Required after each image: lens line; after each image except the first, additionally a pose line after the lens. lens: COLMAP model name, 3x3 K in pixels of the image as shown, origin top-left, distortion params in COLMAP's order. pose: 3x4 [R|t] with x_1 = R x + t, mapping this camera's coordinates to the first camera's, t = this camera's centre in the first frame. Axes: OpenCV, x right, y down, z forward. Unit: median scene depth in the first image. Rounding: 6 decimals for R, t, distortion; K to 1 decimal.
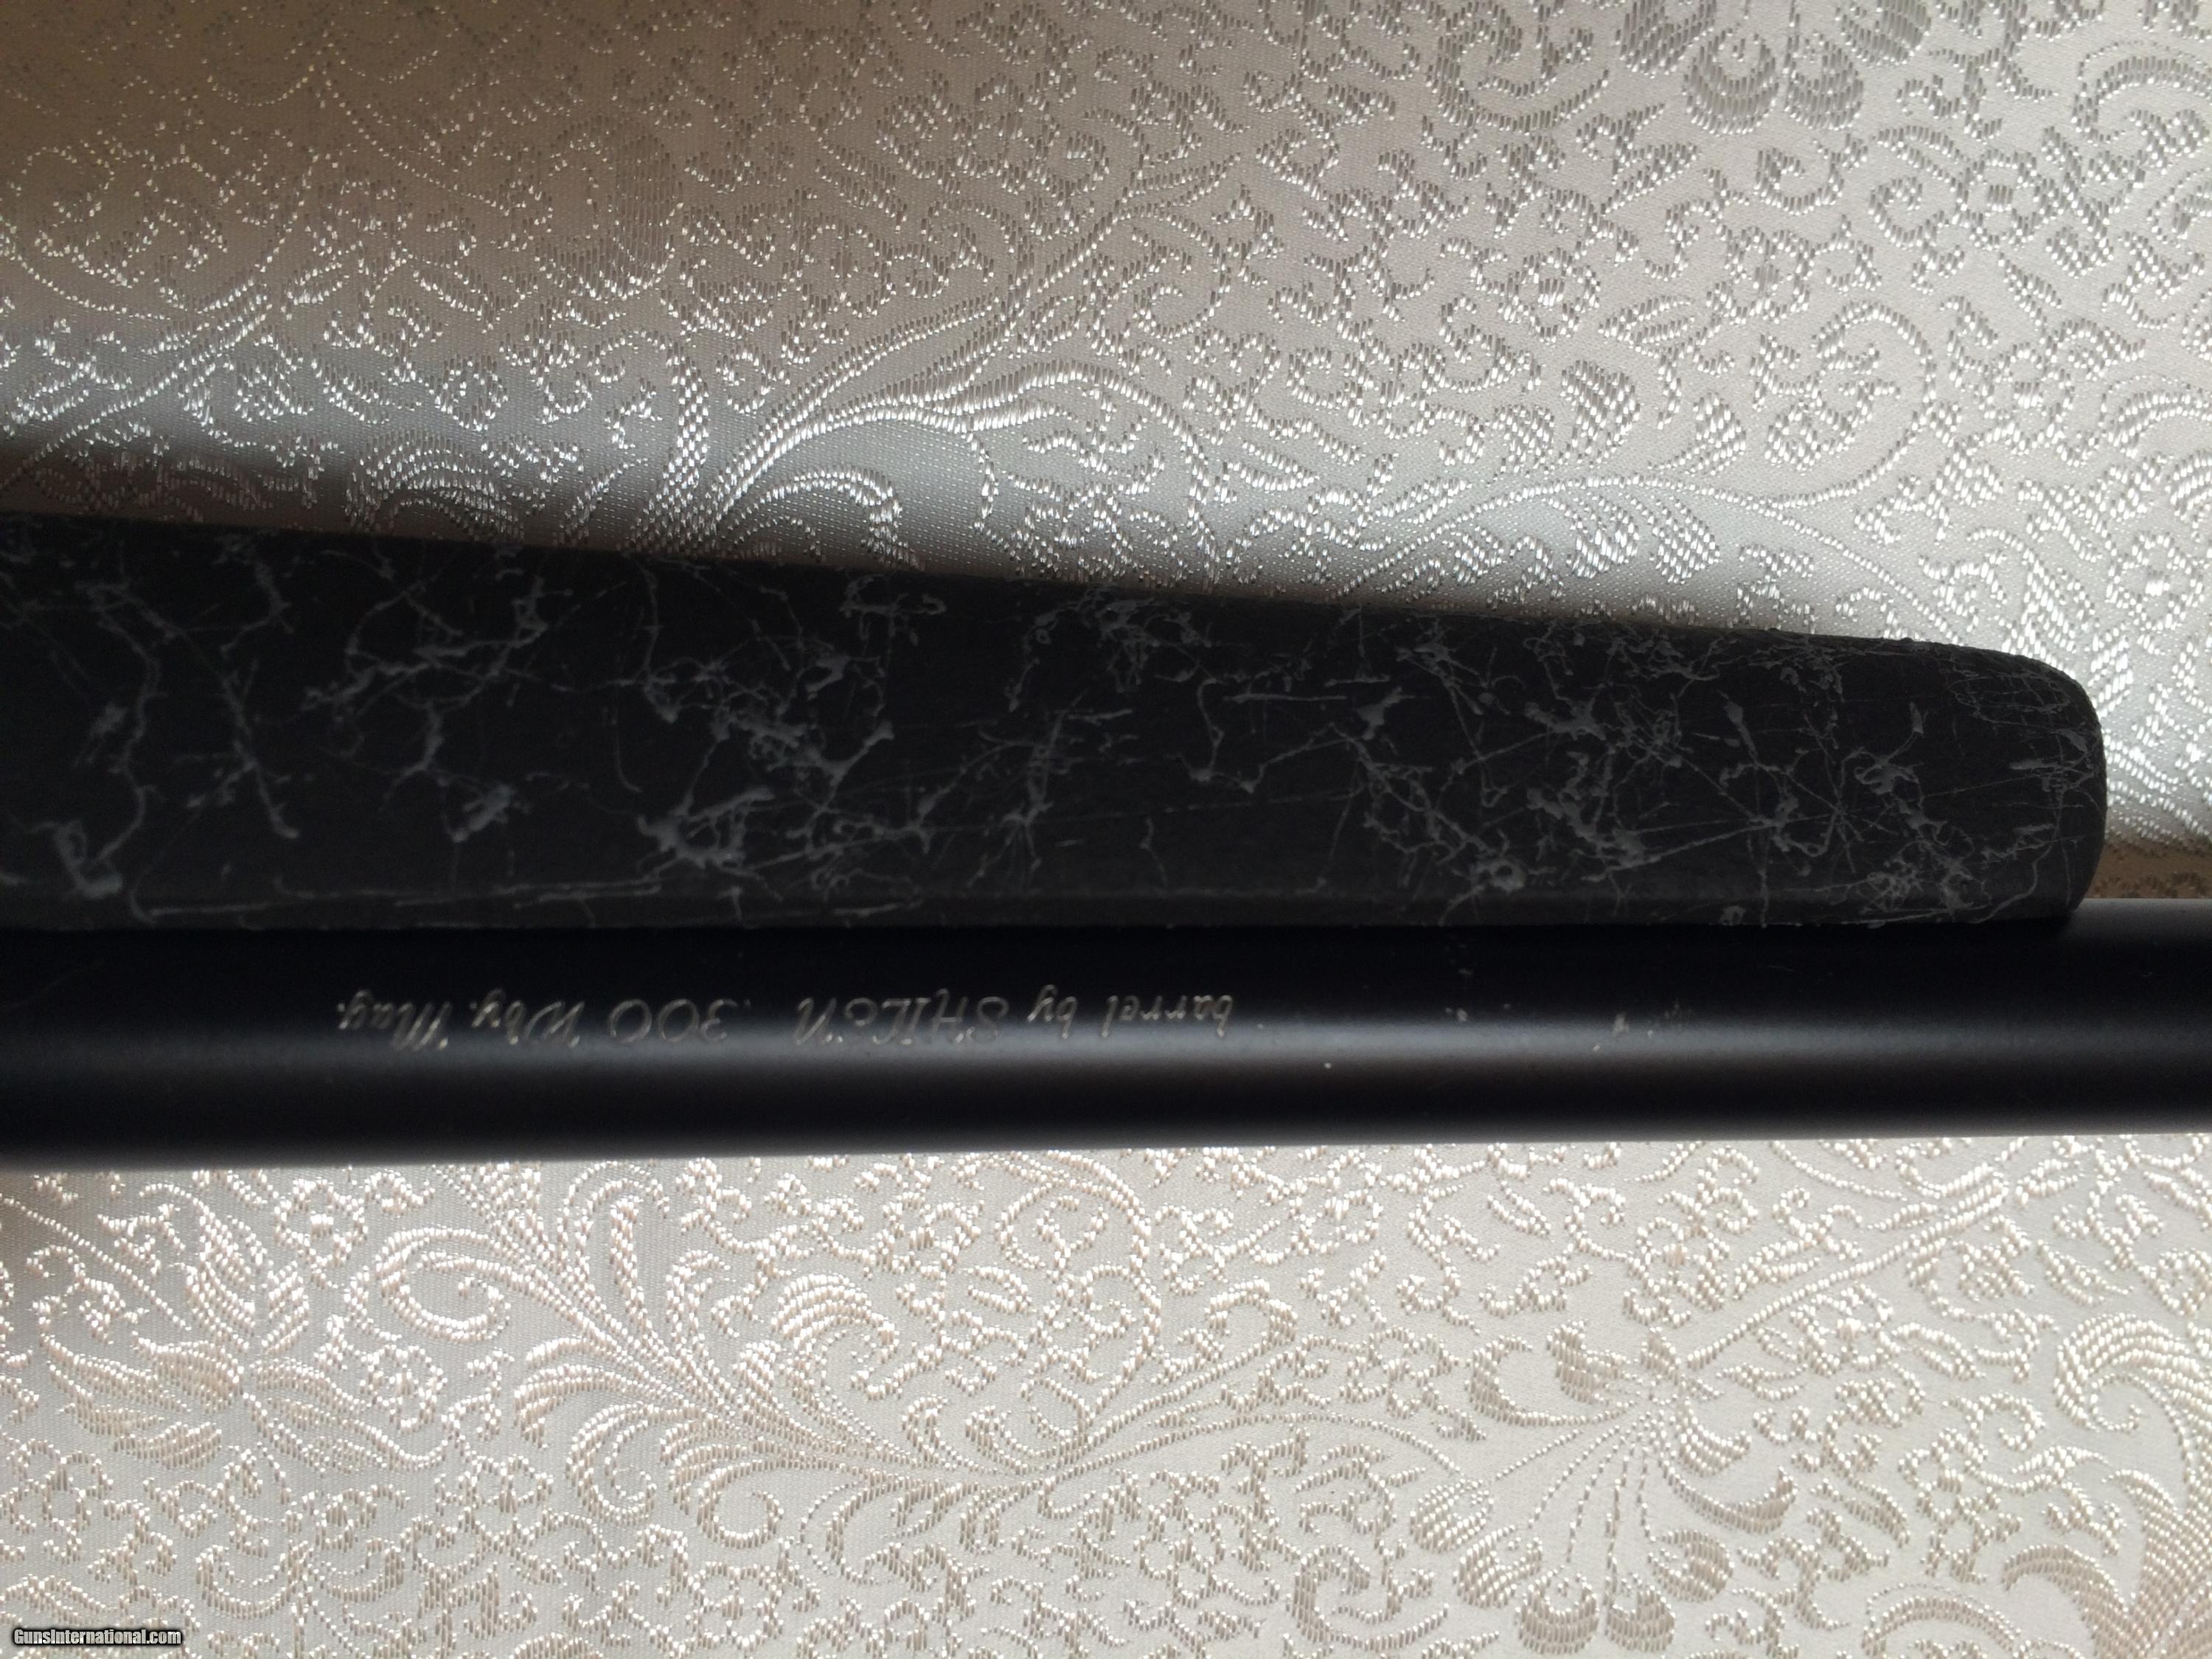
lens RADIAL K [[1844.2, 0, 1204.1], [0, 1844.2, 820.1], [0, 0, 1]] dist [0.096086, -0.093123]
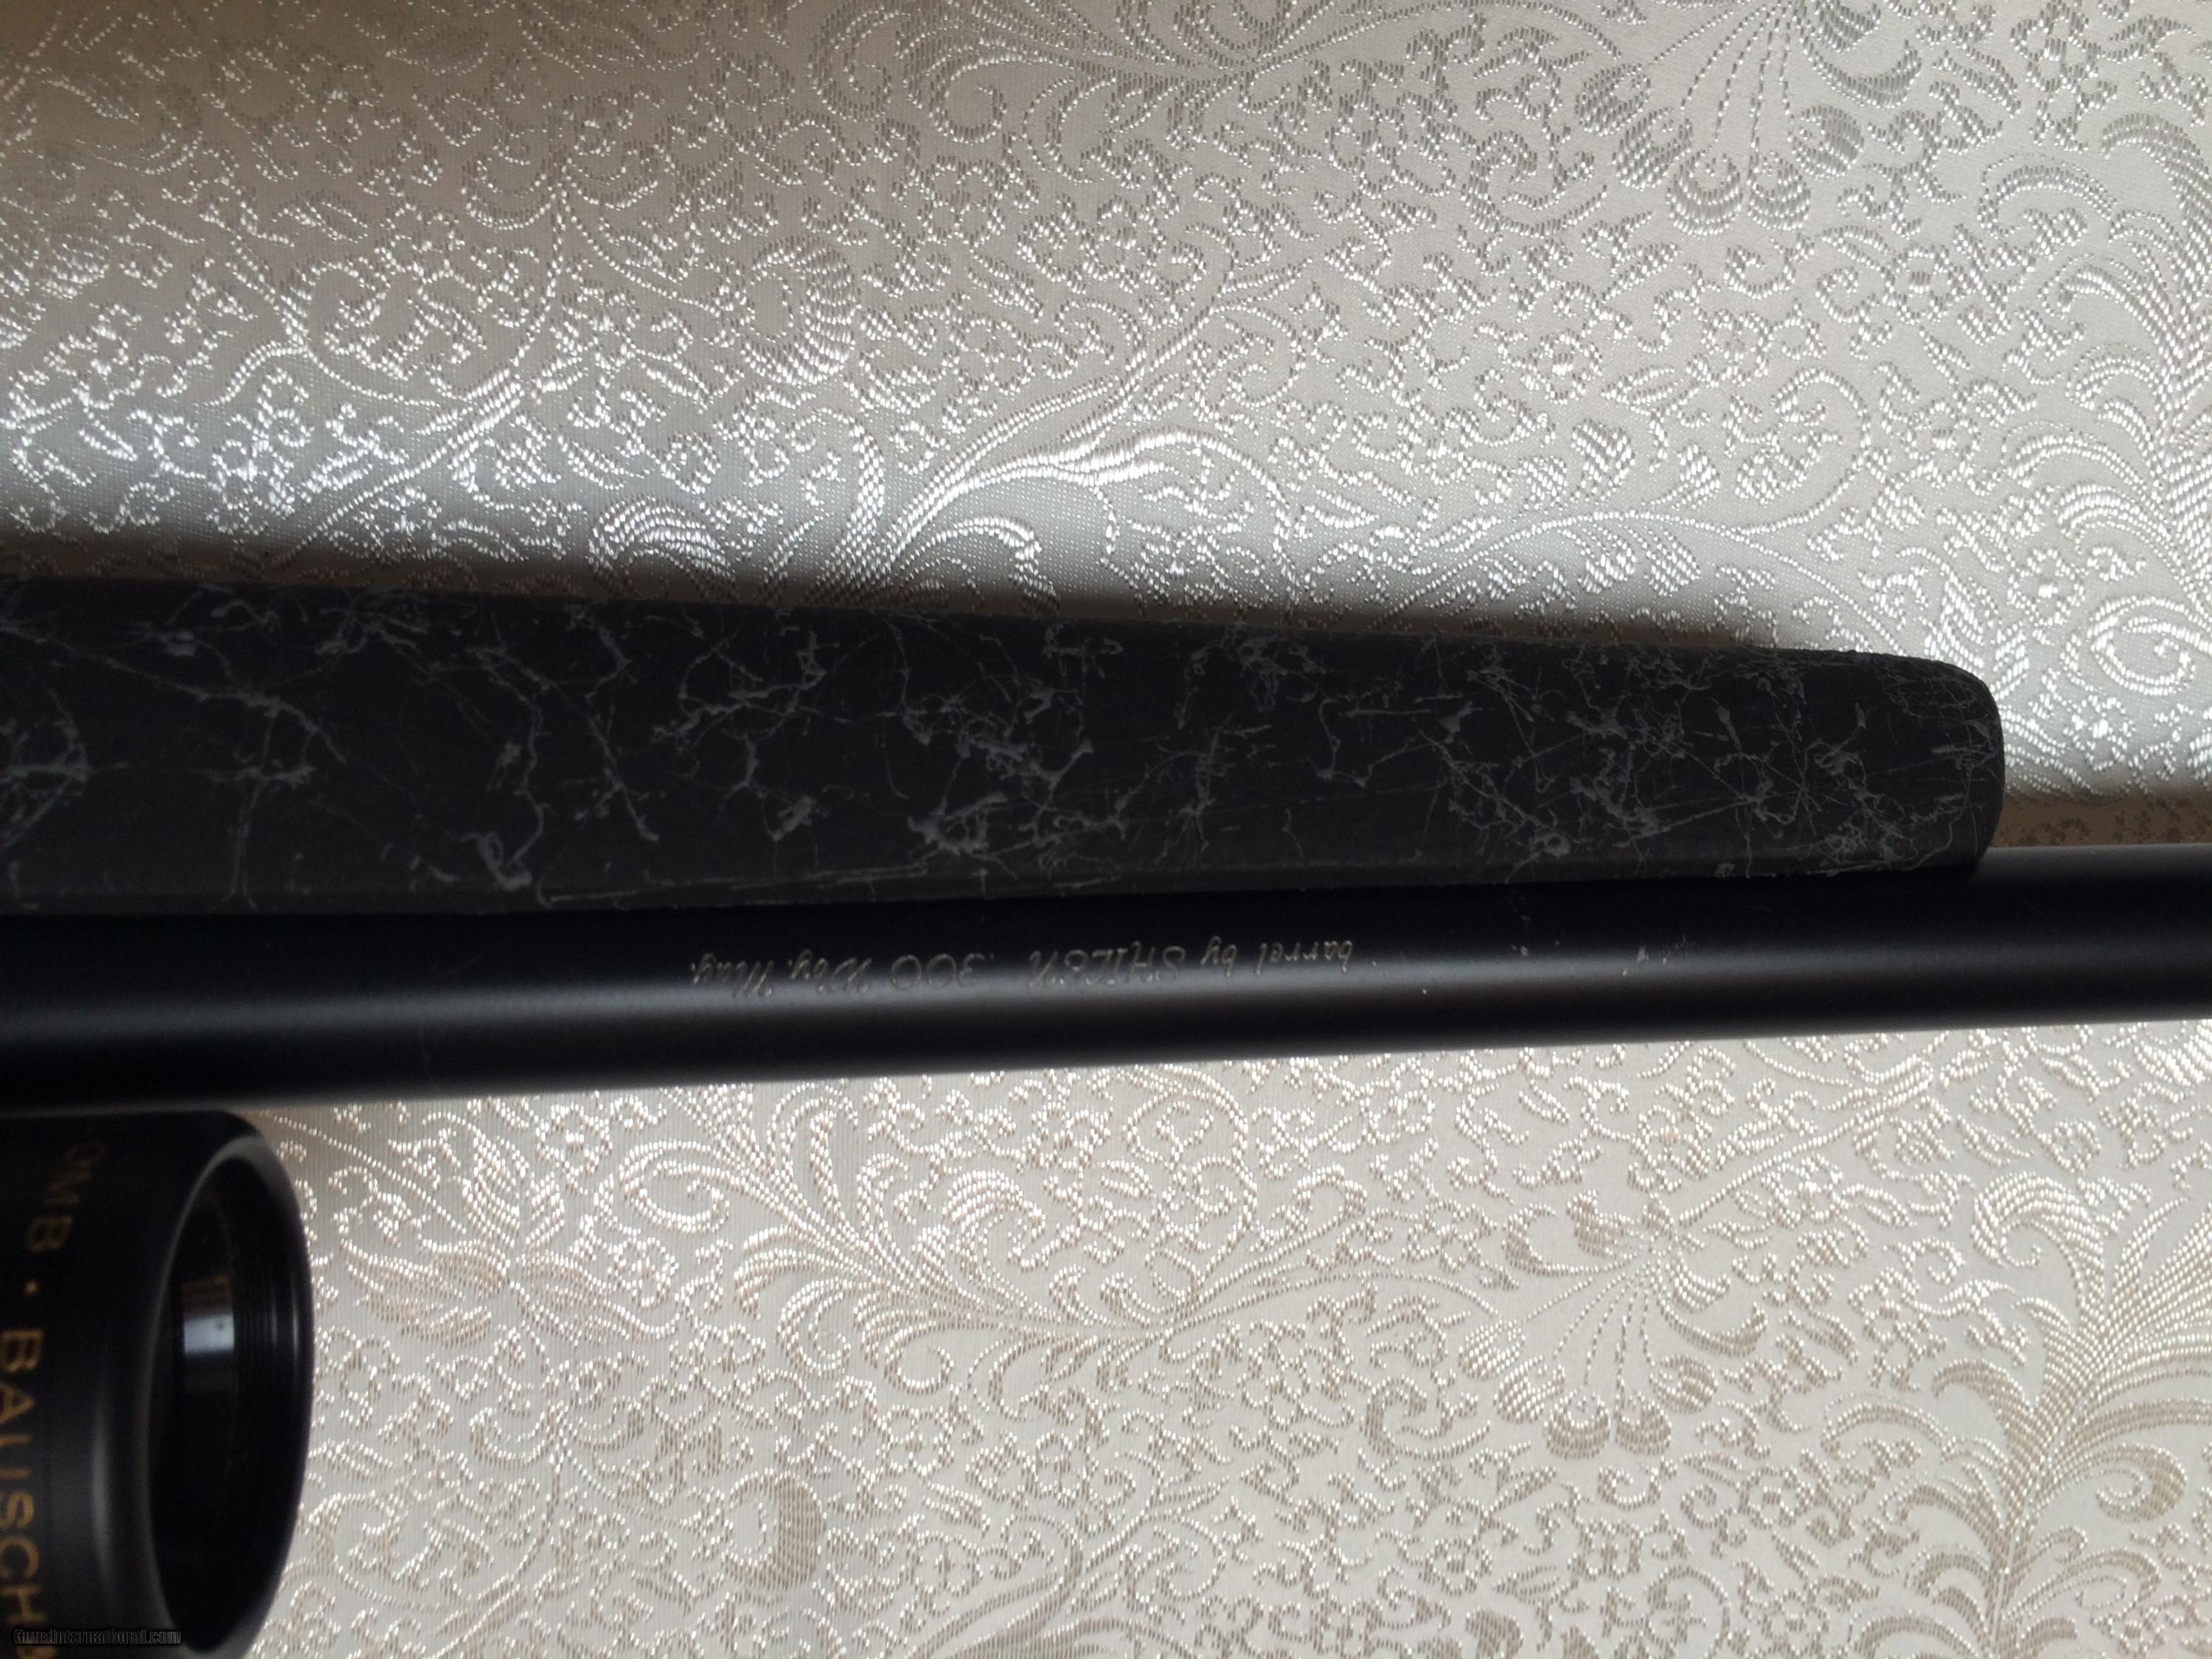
lens RADIAL K [[1905.9, 0, 1206.1], [0, 1905.9, 802.2], [0, 0, 1]] dist [0.093879, -0.016053]
pose [[0.998745, -0.022782, 0.044595, -0.112379], [0.021298, 0.999212, 0.033481, -0.039482], [-0.045323, -0.032489, 0.998444, -0.268453]]
